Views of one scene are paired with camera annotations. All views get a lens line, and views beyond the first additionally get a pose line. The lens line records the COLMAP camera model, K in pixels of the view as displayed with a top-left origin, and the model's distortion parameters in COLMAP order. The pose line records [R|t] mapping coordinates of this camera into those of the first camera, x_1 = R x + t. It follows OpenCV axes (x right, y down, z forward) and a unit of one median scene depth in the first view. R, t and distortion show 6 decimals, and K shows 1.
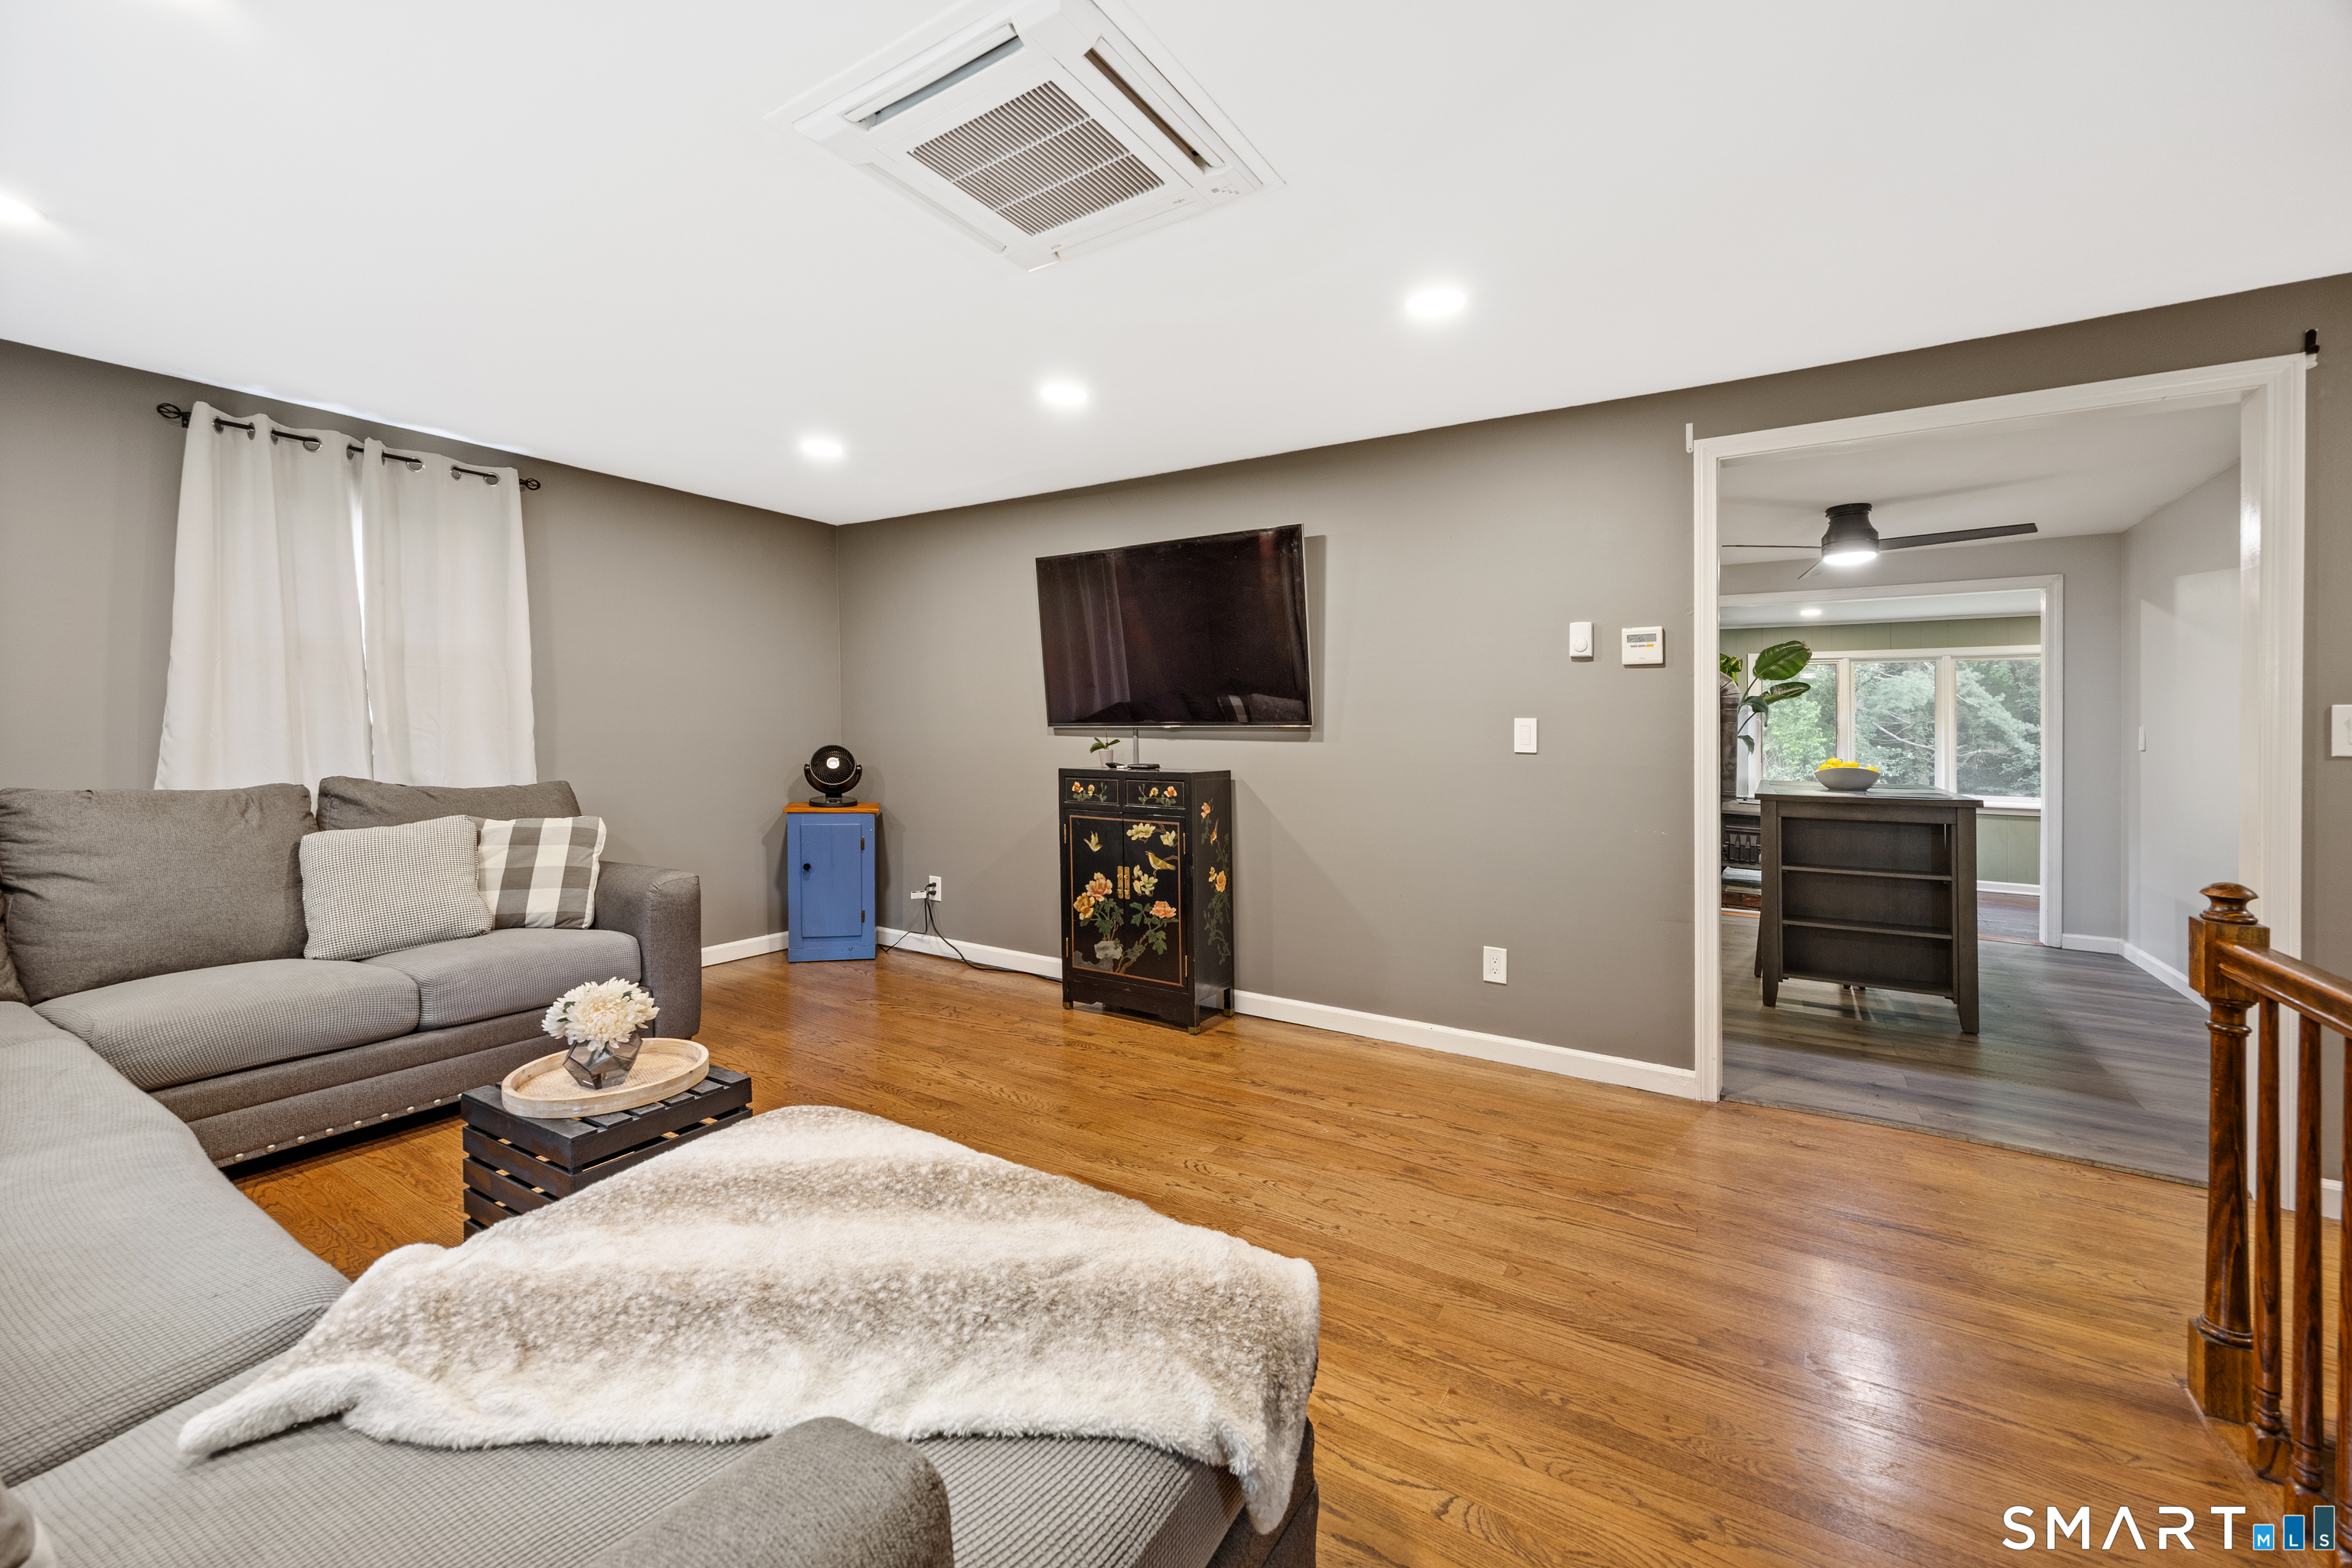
lens RADIAL K [[944.2, 0, 1178.8], [0, 944.2, 729.4], [0, 0, 1]] dist [0.000084, -0.000080]
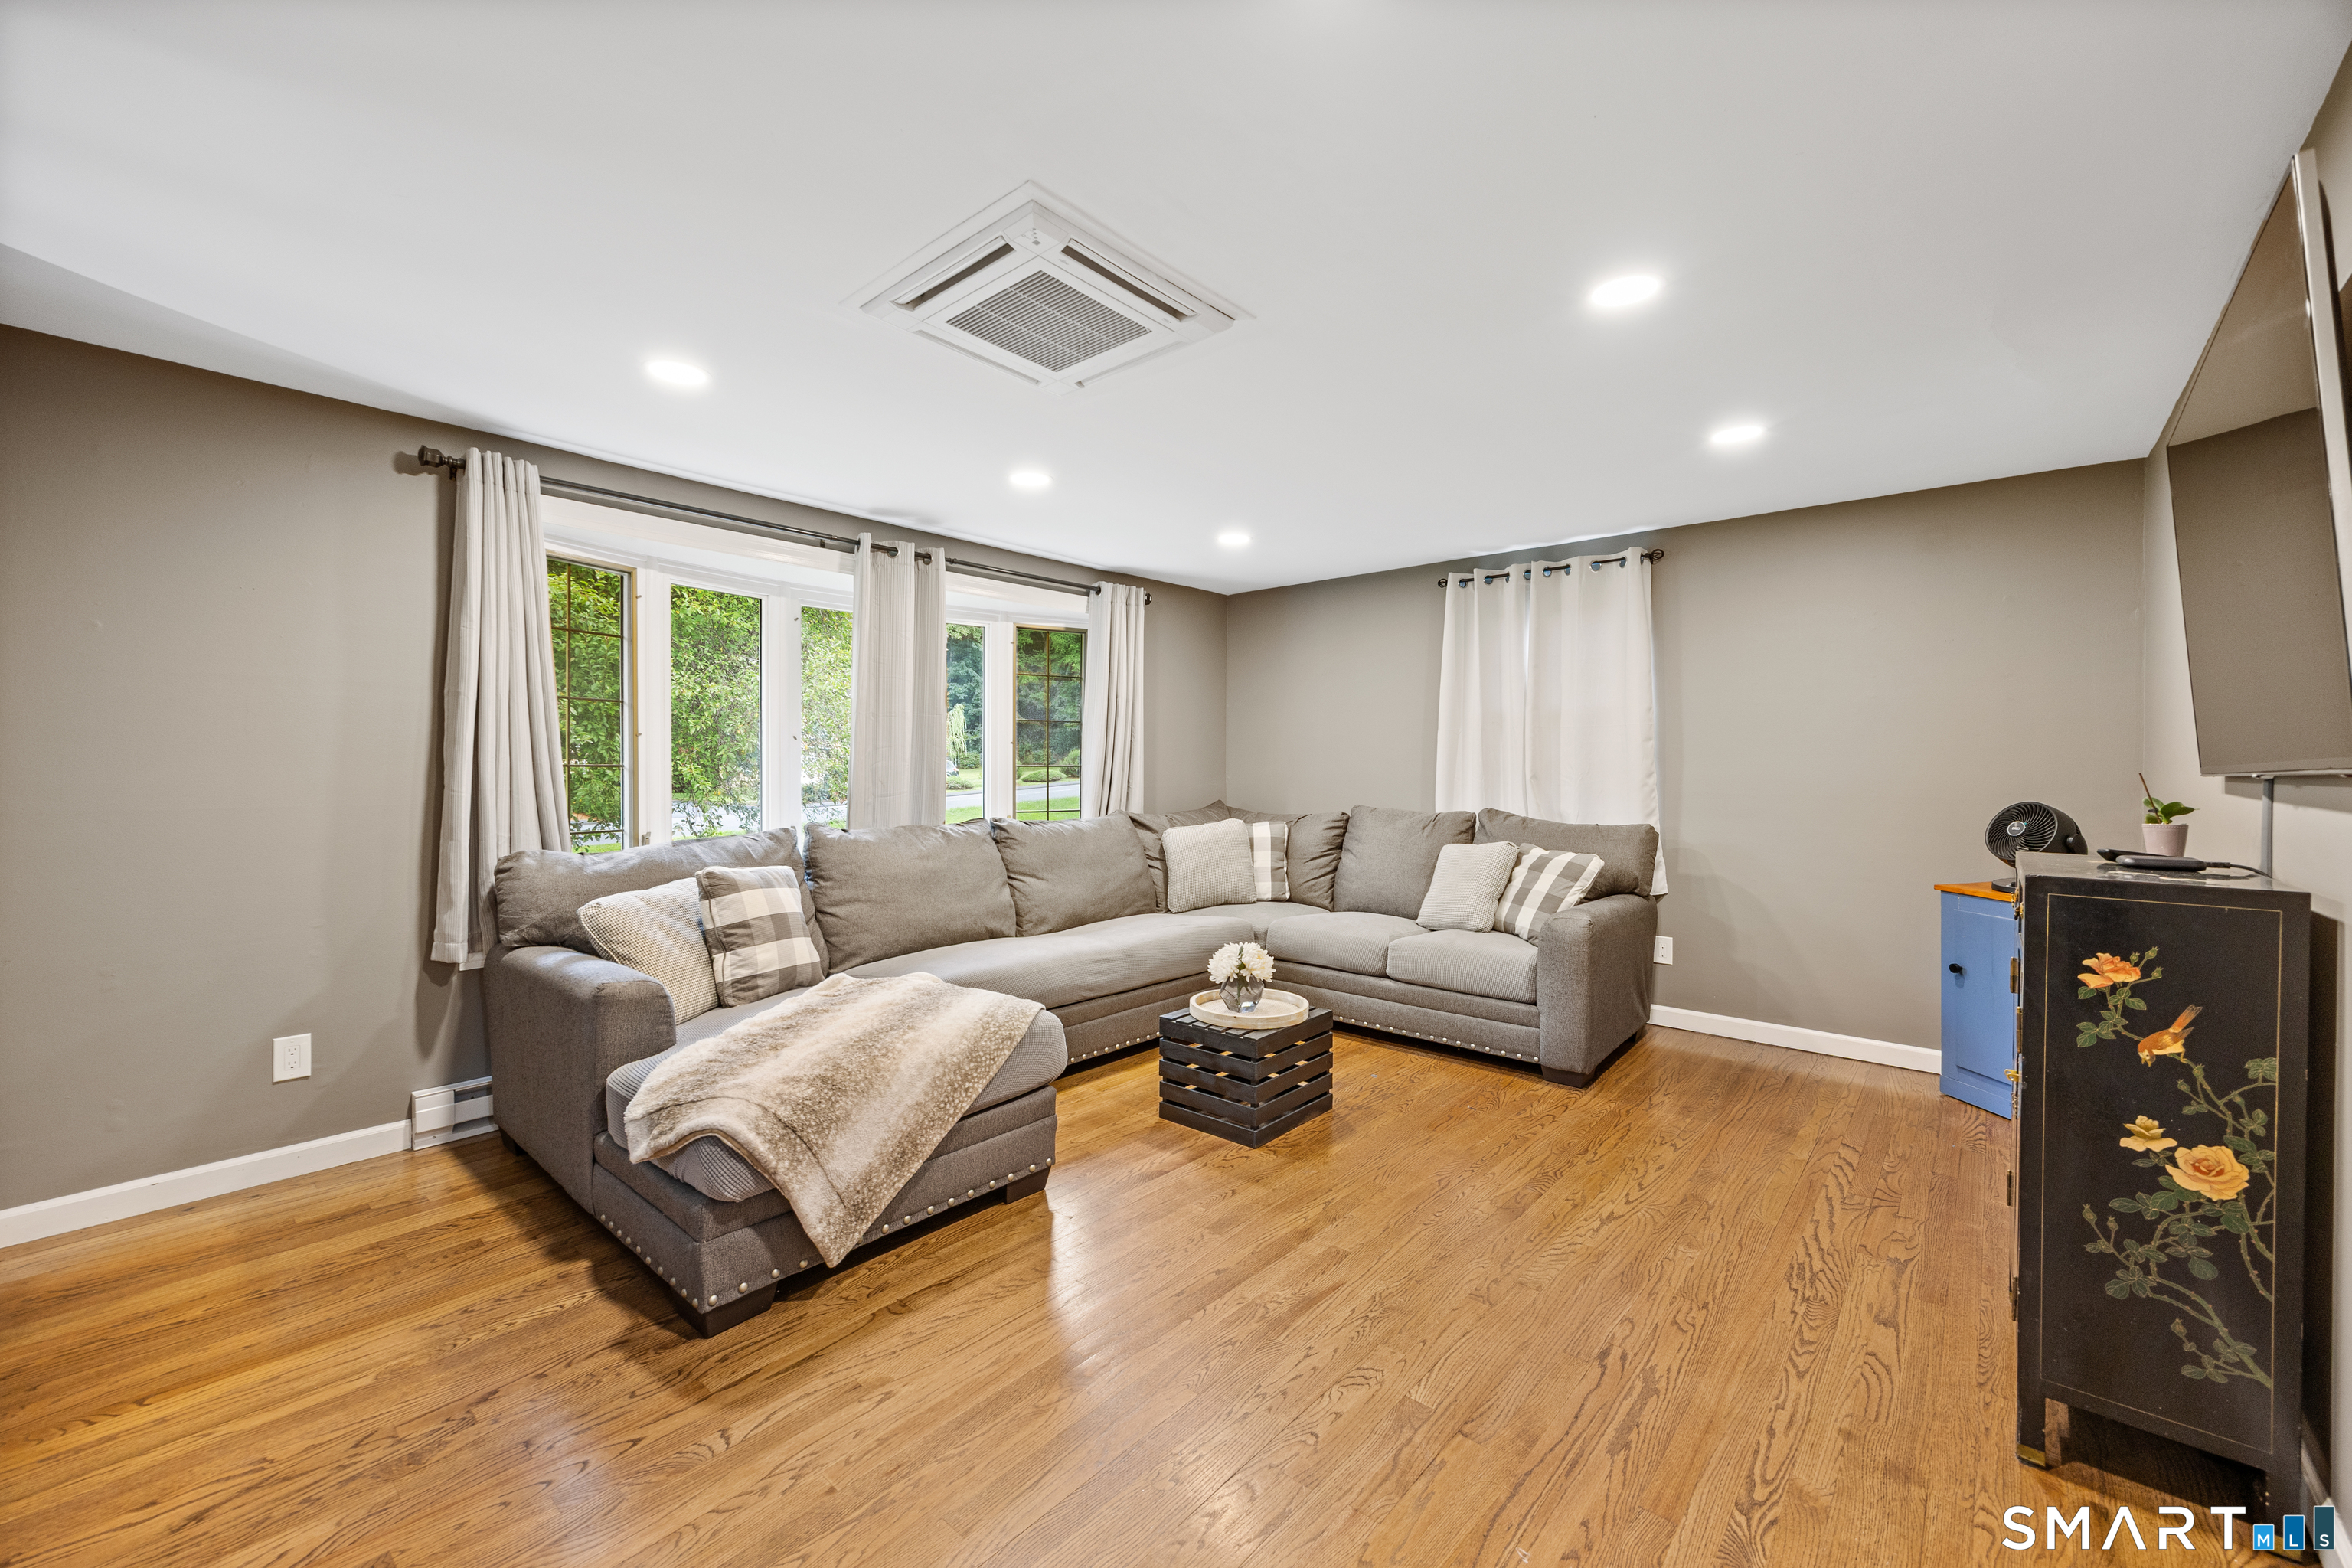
lens RADIAL K [[924.0, 0, 1176.0], [0, 924.0, 784.0], [0, 0, 1]] dist [-0.001885, -0.000204]
pose [[-0.156285, 0.010395, -0.987657, 0.608975], [-0.005394, 0.999921, 0.011378, -0.000798], [0.987697, 0.007106, -0.156217, 0.797957]]
